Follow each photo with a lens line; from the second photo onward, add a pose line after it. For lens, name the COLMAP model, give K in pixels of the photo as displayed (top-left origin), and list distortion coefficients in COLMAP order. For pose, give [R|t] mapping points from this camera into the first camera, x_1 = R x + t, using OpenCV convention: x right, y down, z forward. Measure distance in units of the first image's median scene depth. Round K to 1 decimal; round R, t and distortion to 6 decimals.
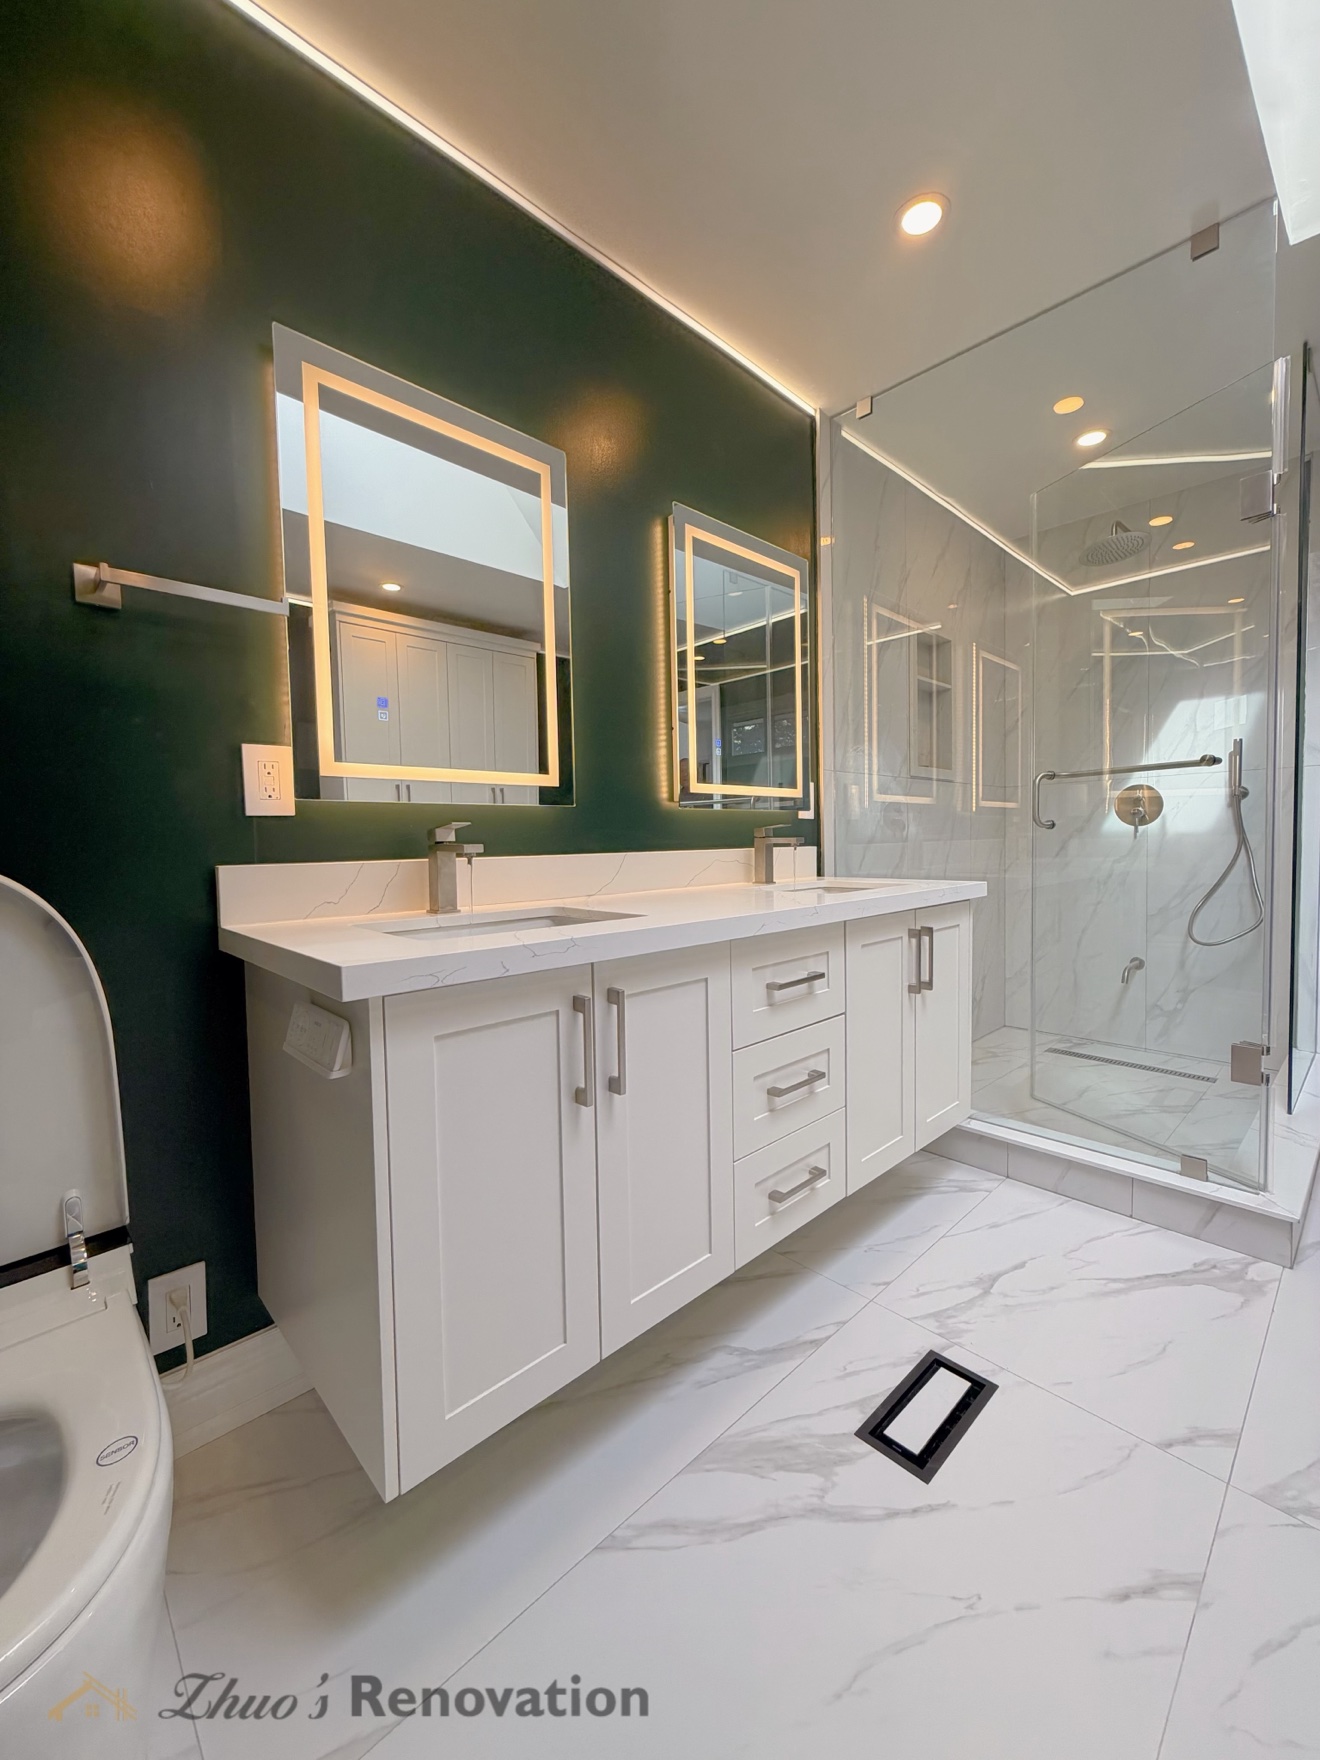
lens RADIAL K [[699.8, 0, 659.7], [0, 699.8, 873.5], [0, 0, 1]] dist [-0.001527, 0.000476]
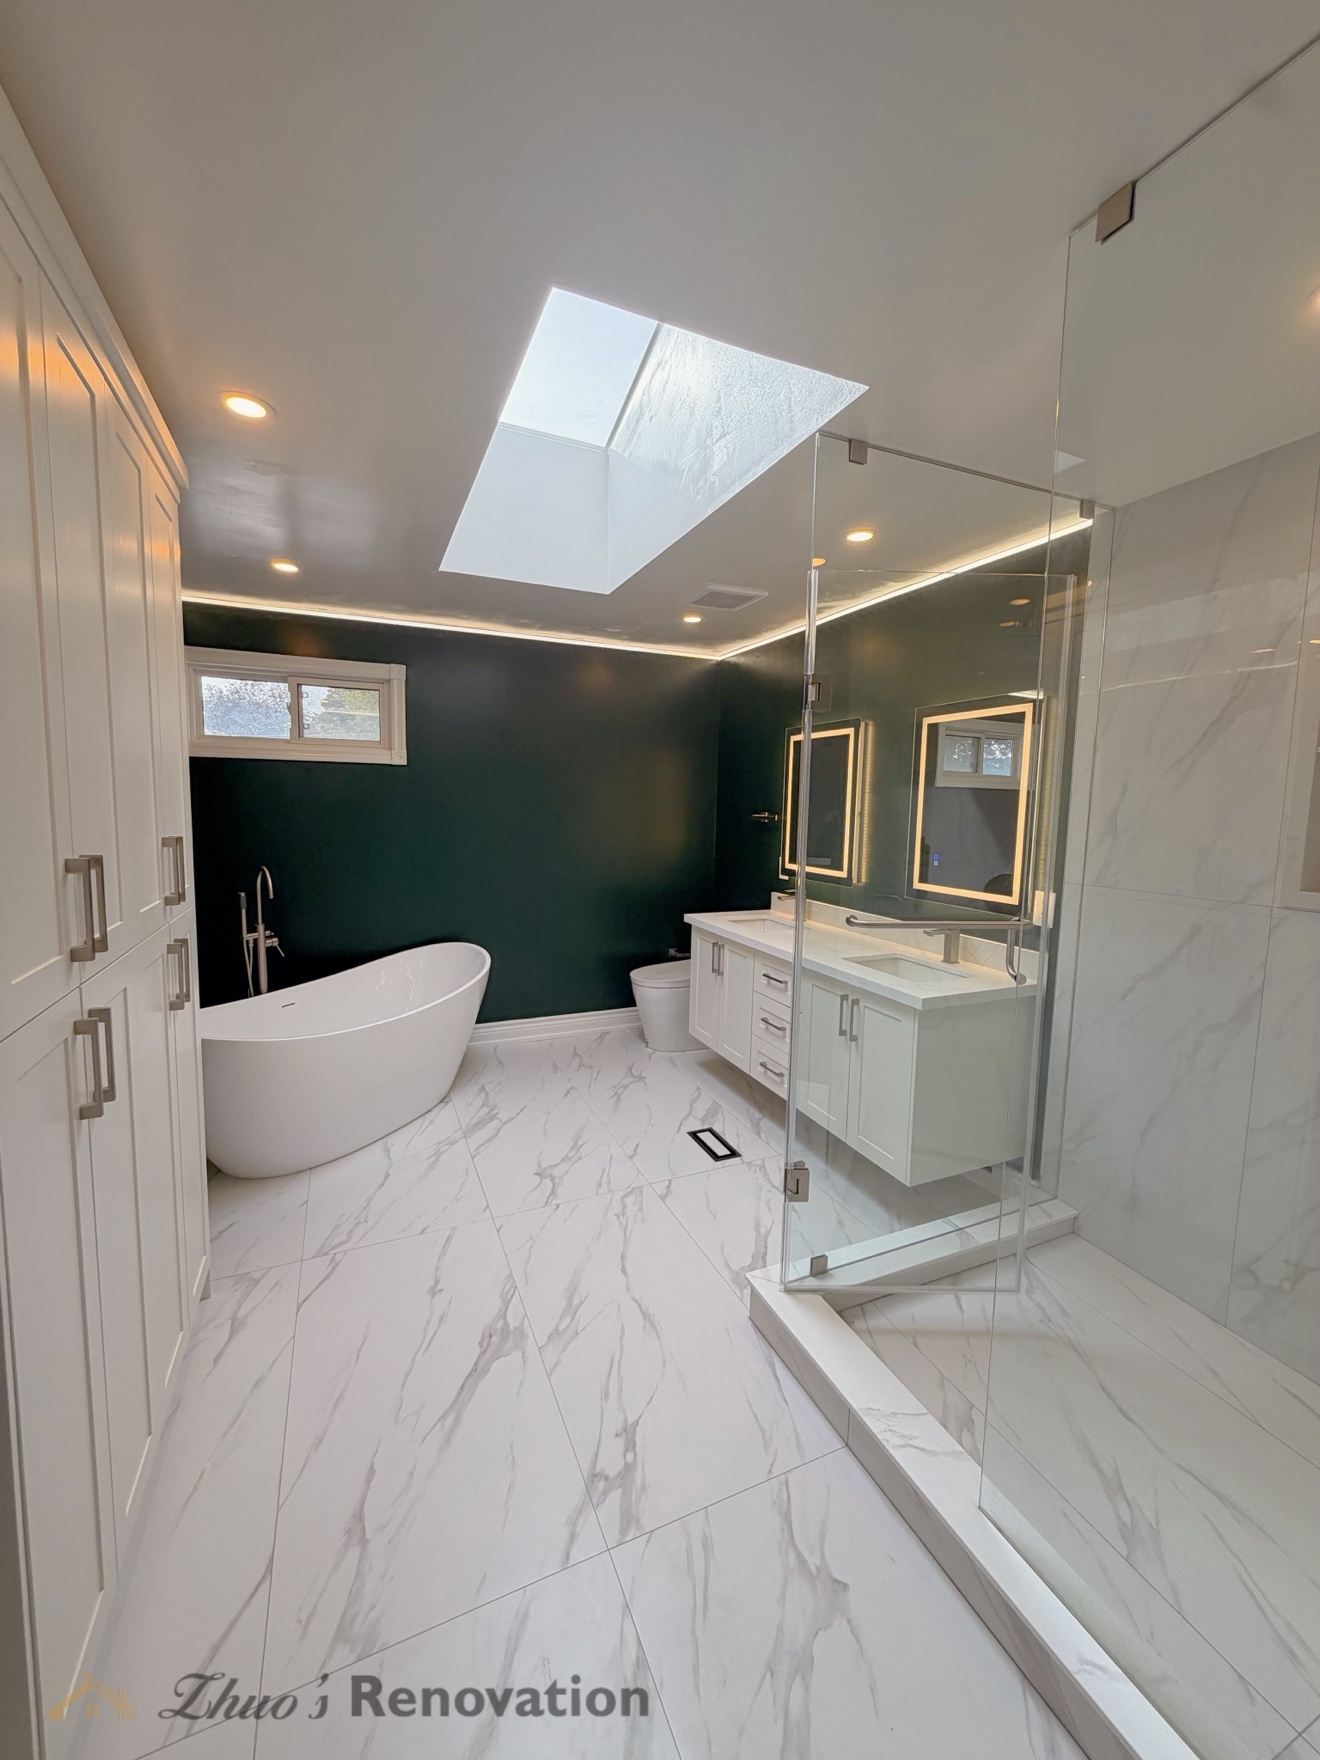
lens RADIAL K [[699.8, 0, 659.7], [0, 699.8, 873.5], [0, 0, 1]] dist [-0.001527, 0.000476]
pose [[-0.337038, 0.105118, -0.935605, 2.442198], [-0.058547, 0.989484, 0.132262, -0.462610], [0.939669, 0.099354, -0.327339, 1.401087]]
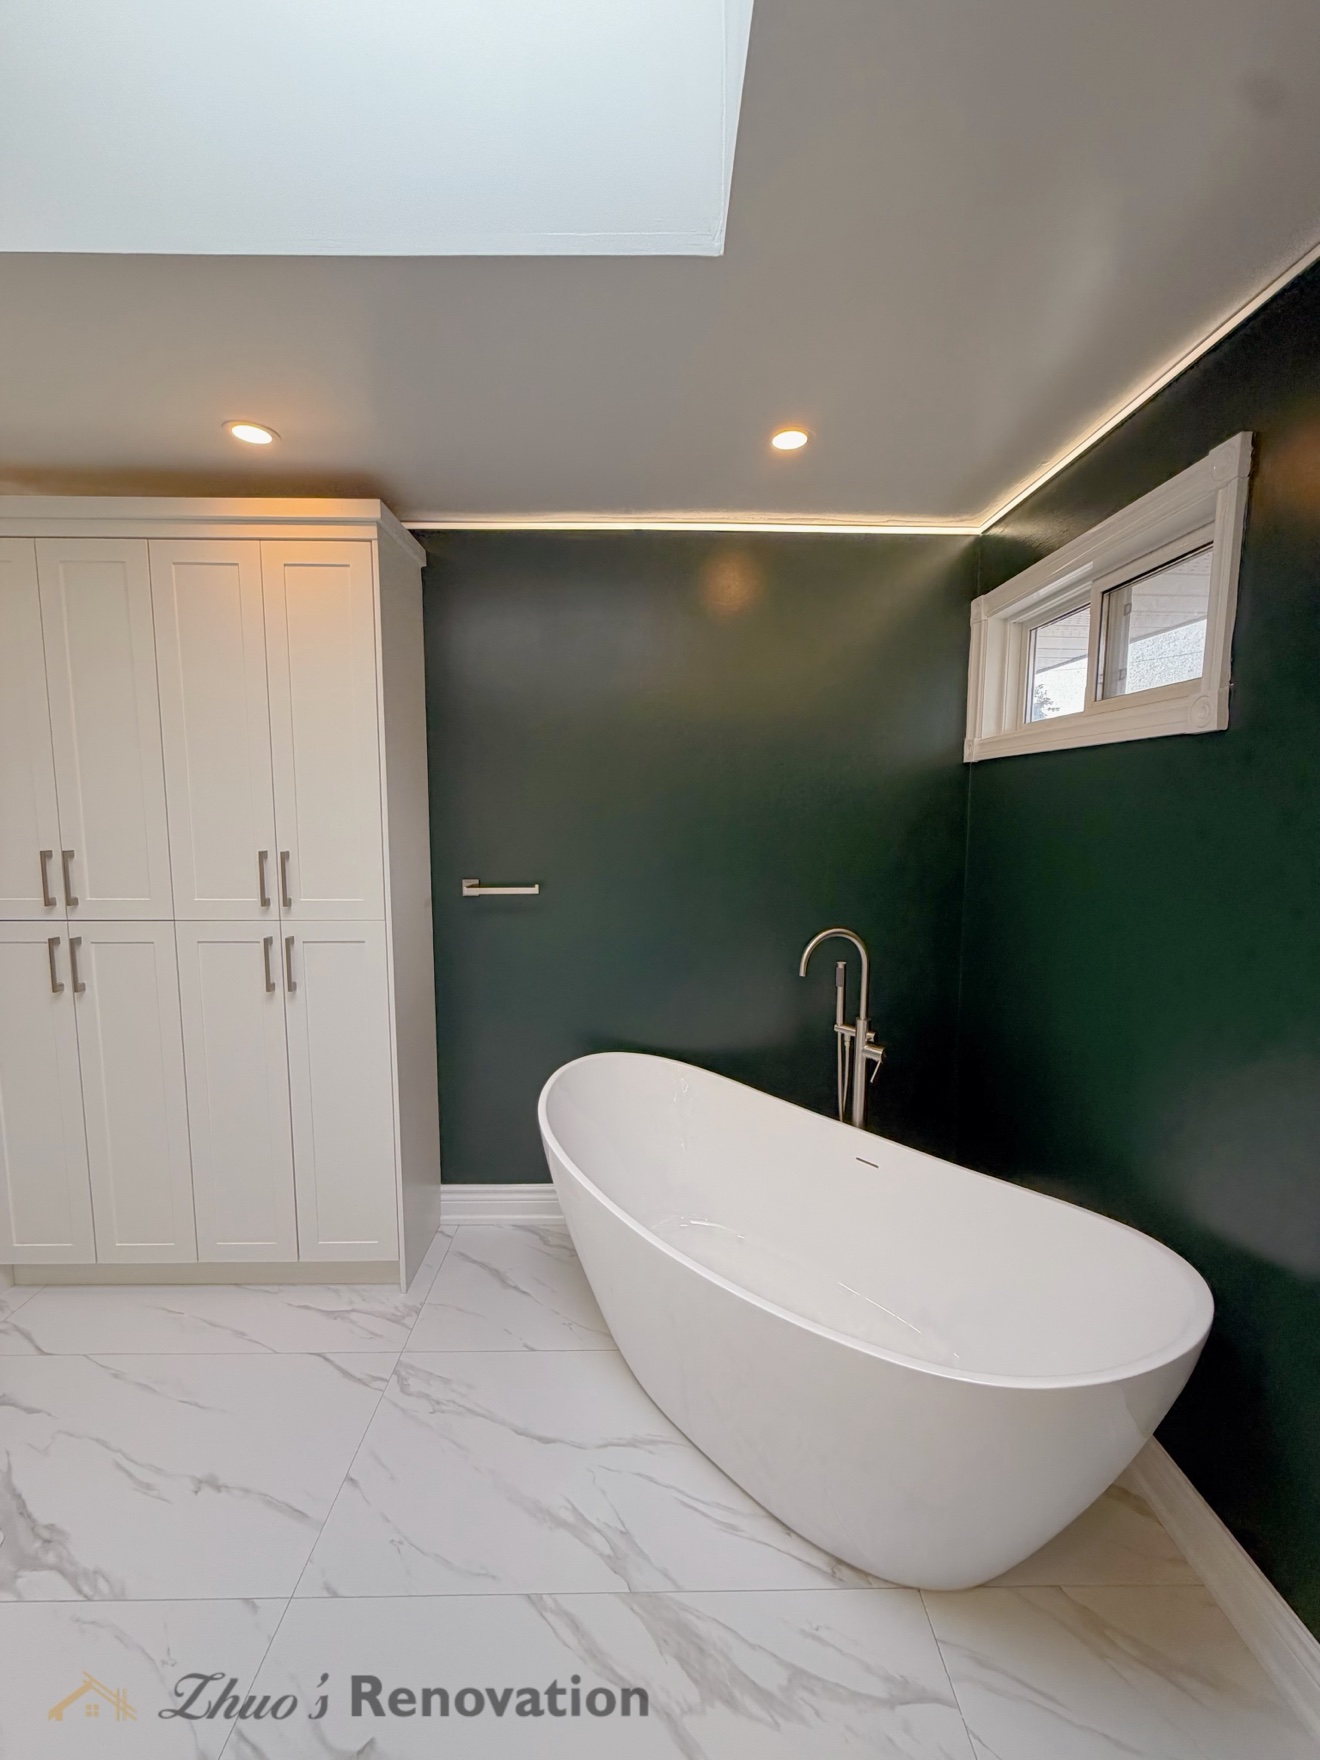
lens RADIAL K [[699.8, 0, 659.7], [0, 699.8, 873.5], [0, 0, 1]] dist [-0.001527, 0.000476]
pose [[-0.736118, -0.056728, 0.674471, -0.037281], [0.038891, 0.991290, 0.125821, -0.418916], [-0.675735, 0.118850, -0.727501, 0.719825]]
